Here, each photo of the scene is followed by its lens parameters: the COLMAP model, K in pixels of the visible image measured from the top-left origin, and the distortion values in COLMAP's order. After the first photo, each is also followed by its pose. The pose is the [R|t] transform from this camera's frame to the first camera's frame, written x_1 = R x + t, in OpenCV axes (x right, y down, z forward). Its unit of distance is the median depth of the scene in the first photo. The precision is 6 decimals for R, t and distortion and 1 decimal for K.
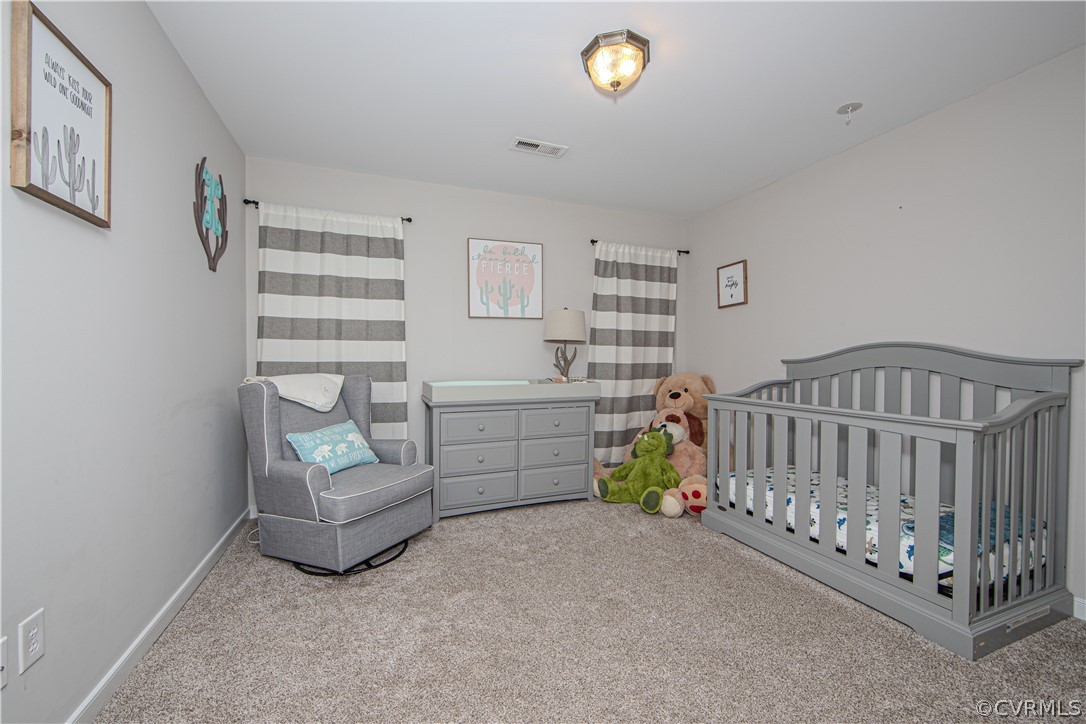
lens RADIAL K [[430.6, 0, 538.3], [0, 430.6, 363.9], [0, 0, 1]] dist [-0.015733, 0.001185]
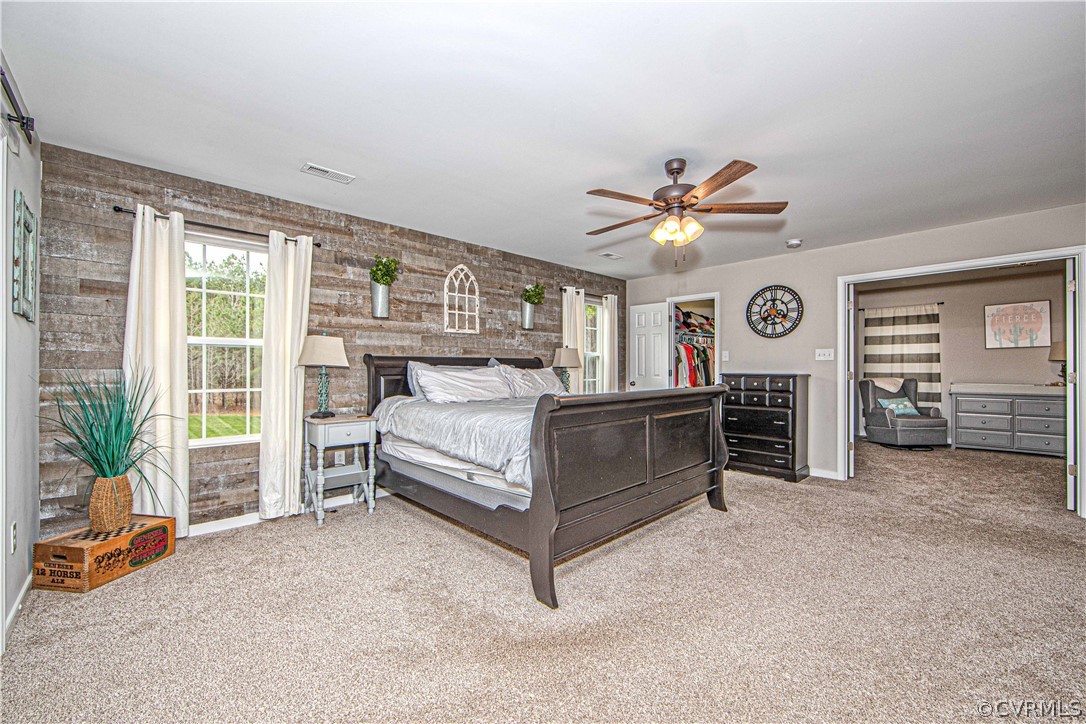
lens RADIAL K [[430.6, 0, 536.5], [0, 430.6, 368.0], [0, 0, 1]] dist [-0.015733, 0.001185]
pose [[0.373245, -0.008515, -0.927694, 0.904268], [-0.010641, 0.999853, -0.013459, 0.019995], [0.927672, 0.014895, 0.373100, -1.636239]]
